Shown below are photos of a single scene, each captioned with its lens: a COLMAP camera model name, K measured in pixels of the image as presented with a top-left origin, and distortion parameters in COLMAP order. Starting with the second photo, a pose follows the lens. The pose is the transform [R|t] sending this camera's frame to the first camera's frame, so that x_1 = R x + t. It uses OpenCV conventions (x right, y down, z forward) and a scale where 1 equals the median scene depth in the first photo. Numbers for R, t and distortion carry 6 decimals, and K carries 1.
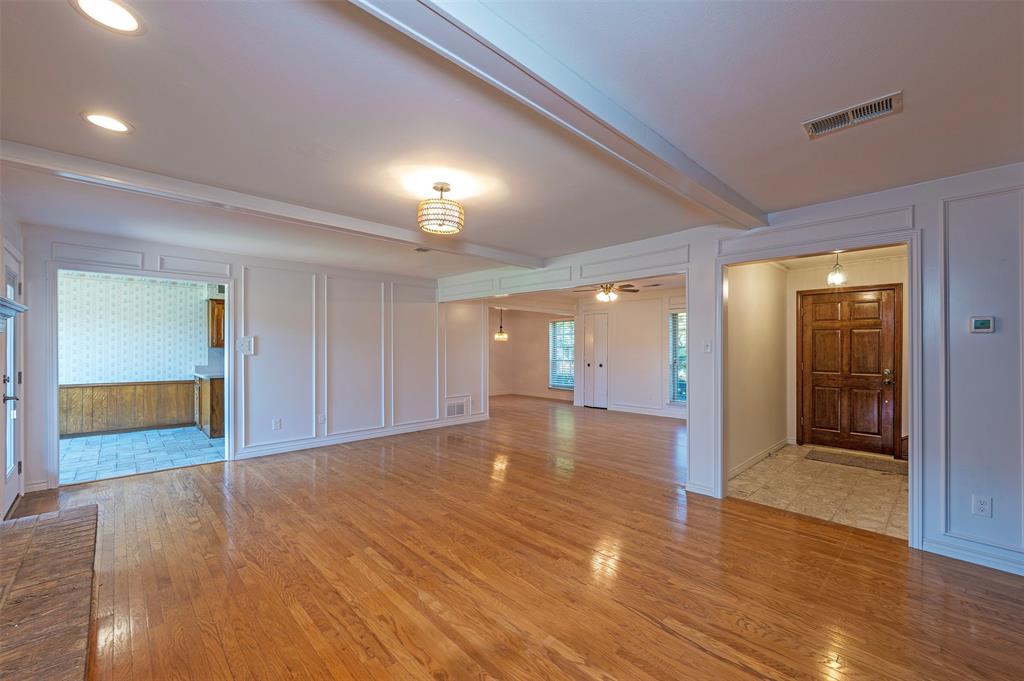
lens RADIAL K [[412.7, 0, 518.3], [0, 412.7, 347.4], [0, 0, 1]] dist [-0.000281, -0.000116]
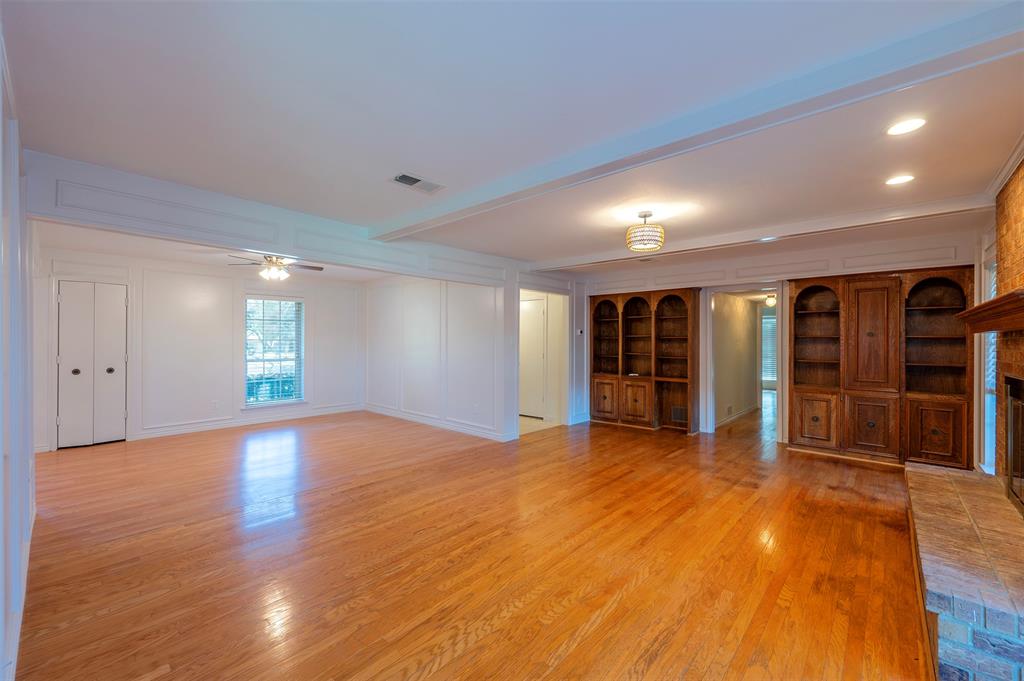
lens RADIAL K [[422.6, 0, 512.0], [0, 422.6, 340.5], [0, 0, 1]] dist [0.000735, 0.000055]
pose [[-0.066306, -0.001269, 0.997798, -0.452631], [-0.001939, 0.999997, 0.001143, -0.001519], [-0.997797, -0.001859, -0.066309, 0.466793]]
